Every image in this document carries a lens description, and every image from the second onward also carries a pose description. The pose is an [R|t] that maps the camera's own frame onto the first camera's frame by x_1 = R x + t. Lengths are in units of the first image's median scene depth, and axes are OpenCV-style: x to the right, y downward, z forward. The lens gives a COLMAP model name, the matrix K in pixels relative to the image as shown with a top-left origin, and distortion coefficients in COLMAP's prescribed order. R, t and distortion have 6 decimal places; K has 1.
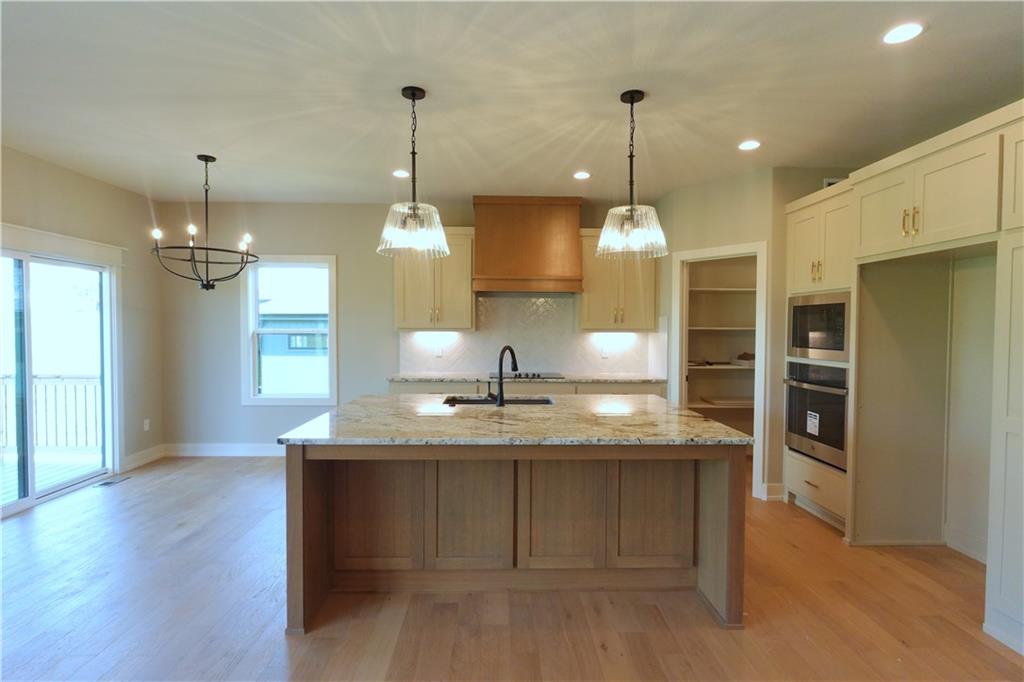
lens RADIAL K [[515.6, 0, 512.0], [0, 515.6, 341.0], [0, 0, 1]] dist [-0.000776, -0.002330]
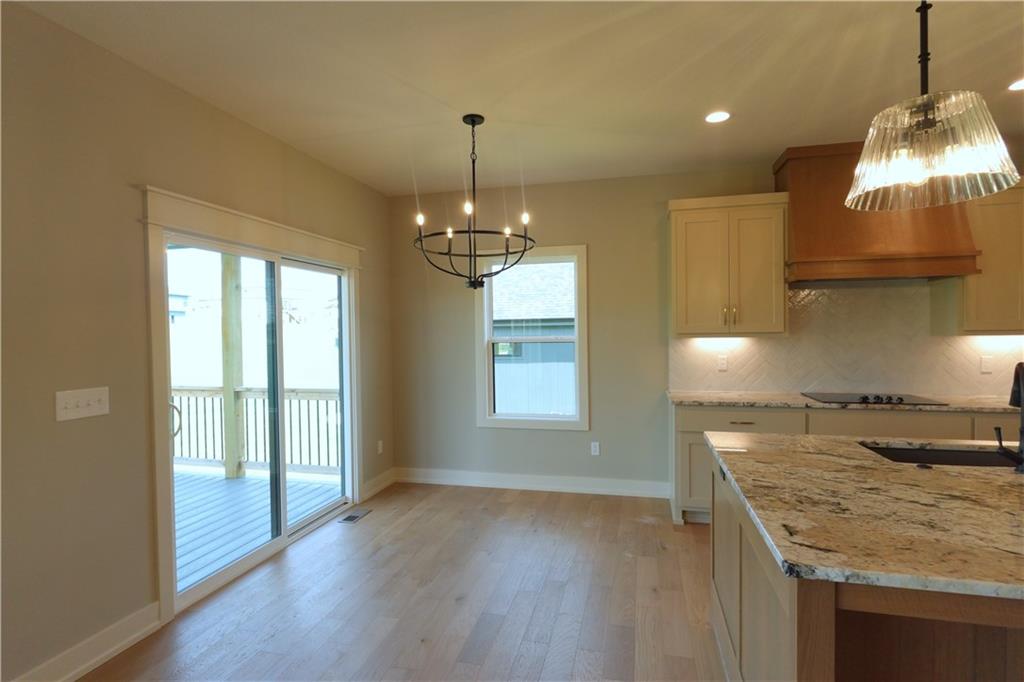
lens RADIAL K [[515.6, 0, 512.0], [0, 515.6, 341.0], [0, 0, 1]] dist [-0.000776, -0.002330]
pose [[0.963772, -0.011938, -0.266461, -0.269289], [0.009714, 0.999906, -0.009664, -0.009773], [0.266552, 0.006726, 0.963797, 0.216156]]
